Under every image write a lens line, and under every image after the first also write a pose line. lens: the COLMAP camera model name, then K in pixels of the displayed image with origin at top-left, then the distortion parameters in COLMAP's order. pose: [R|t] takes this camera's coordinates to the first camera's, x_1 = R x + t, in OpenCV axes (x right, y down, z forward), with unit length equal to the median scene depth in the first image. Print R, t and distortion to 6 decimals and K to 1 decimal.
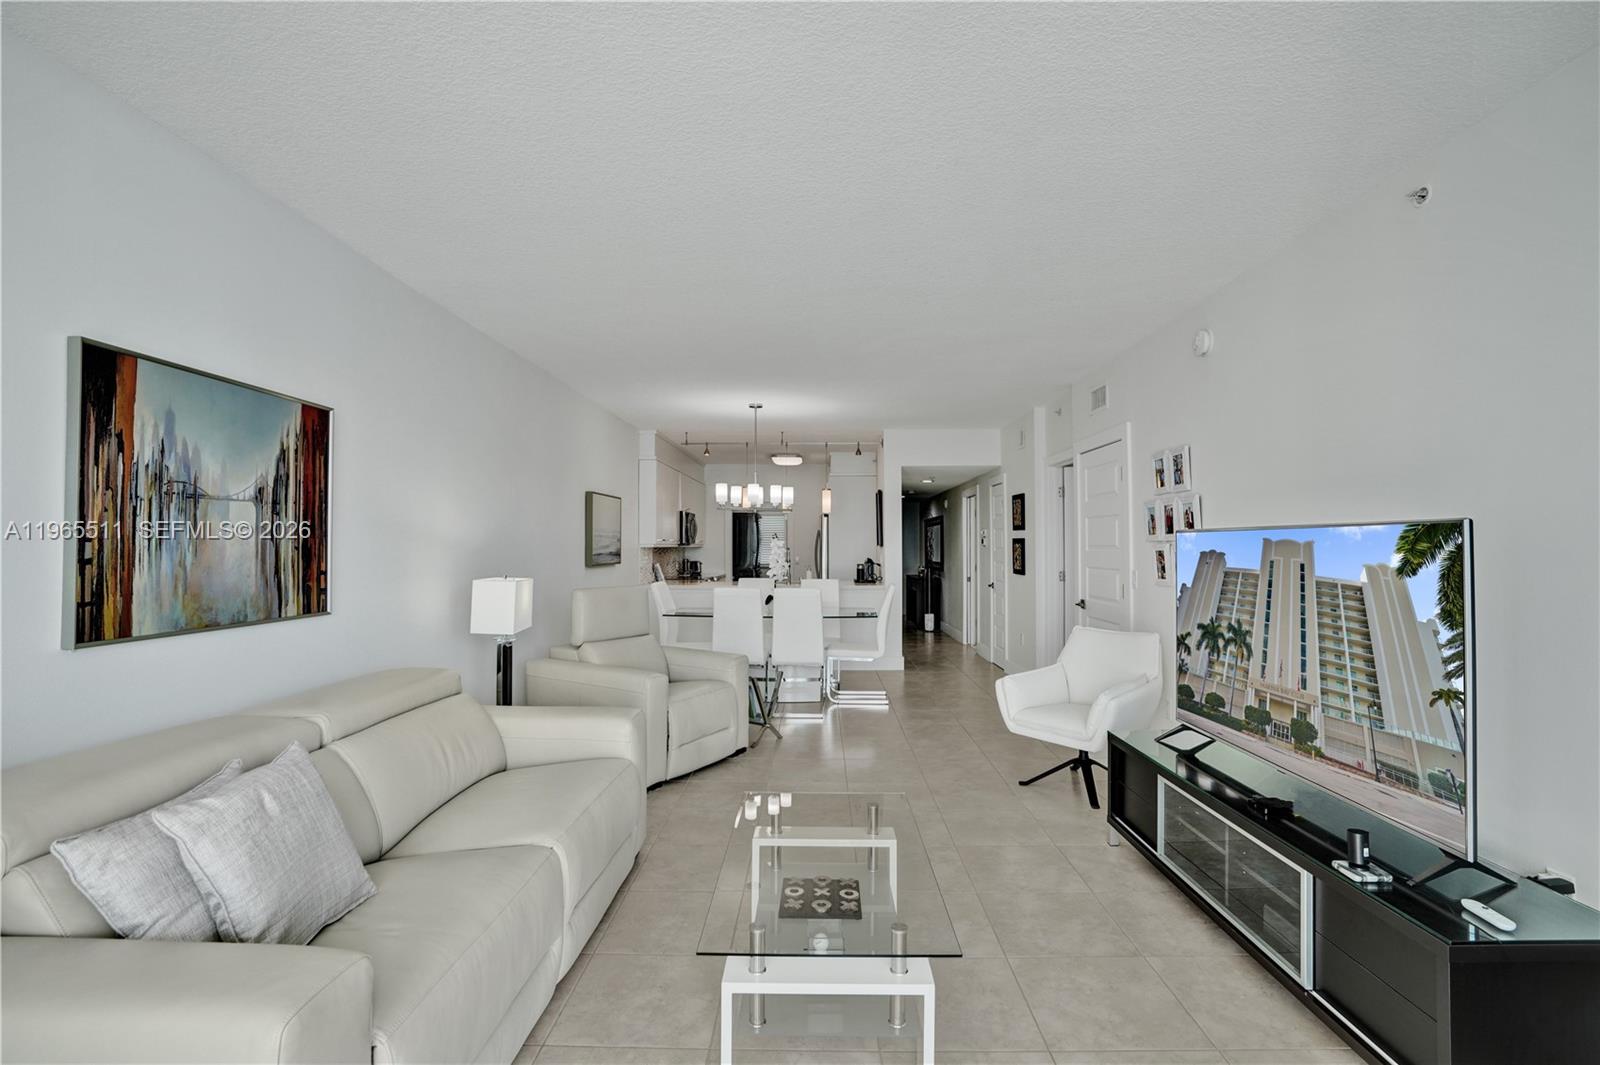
lens RADIAL K [[762.7, 0, 800.5], [0, 762.7, 537.7], [0, 0, 1]] dist [-0.016802, 0.006320]
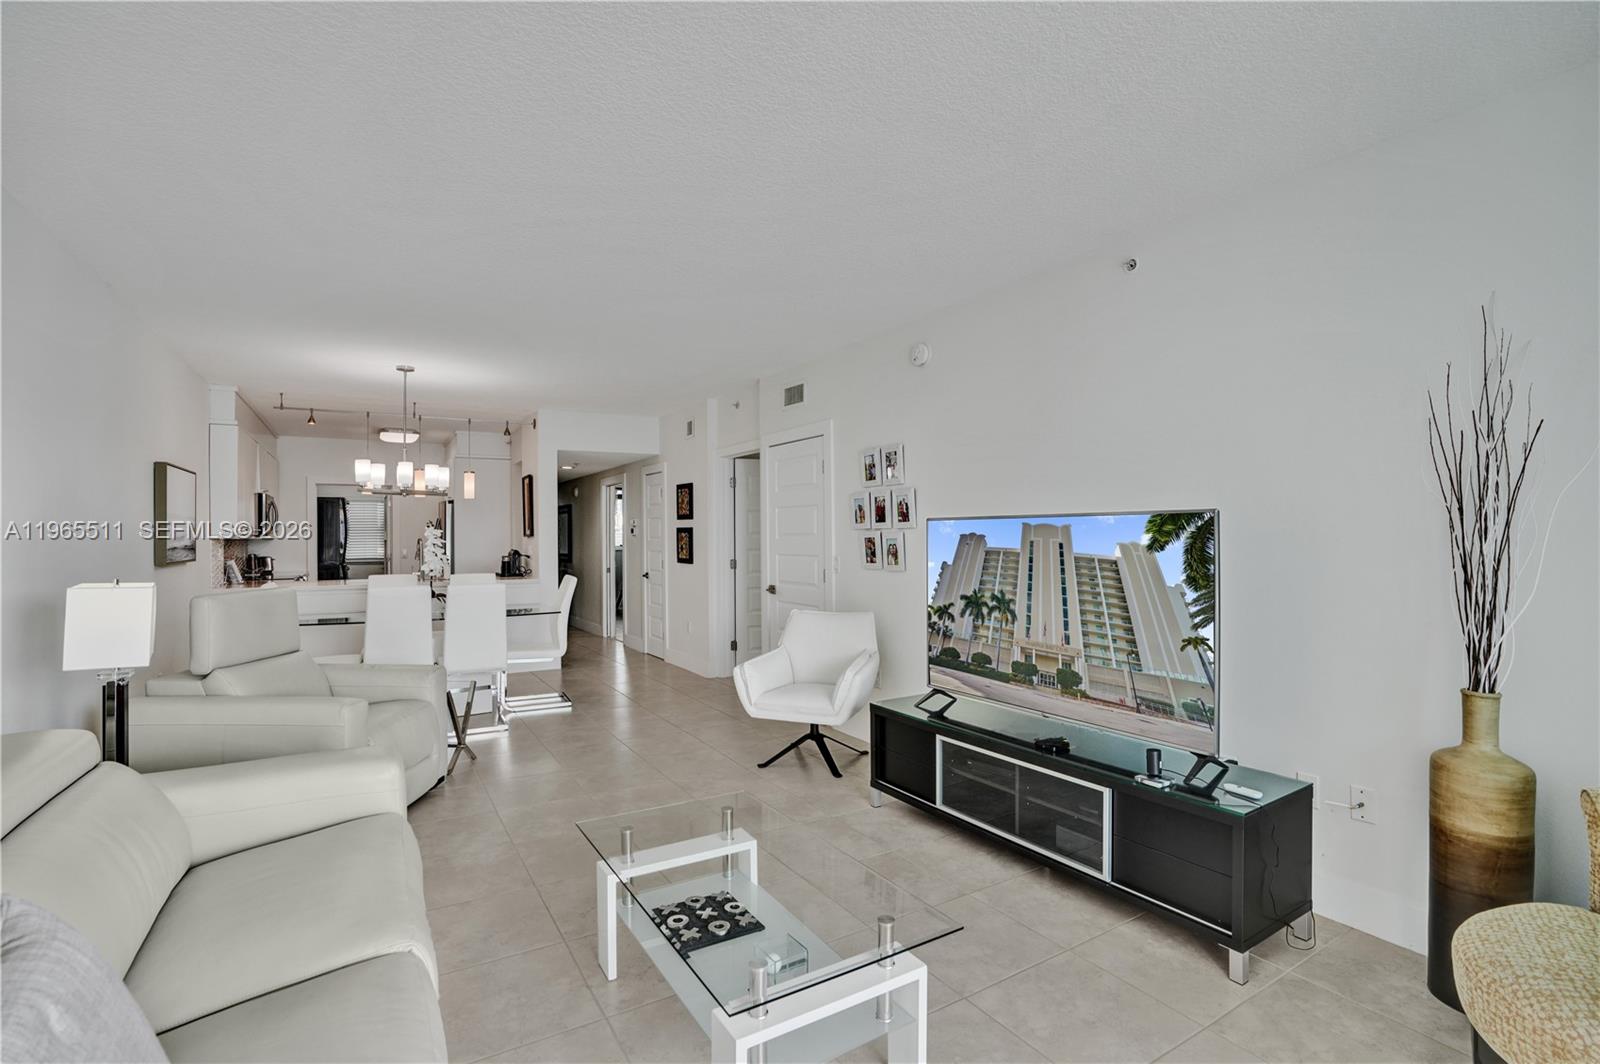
lens RADIAL K [[762.7, 0, 803.4], [0, 762.7, 526.7], [0, 0, 1]] dist [-0.016802, 0.006320]
pose [[0.846171, -0.000560, 0.532911, -0.300818], [0.002247, 0.999994, -0.002517, 0.007688], [-0.532906, 0.003328, 0.846168, 0.146846]]
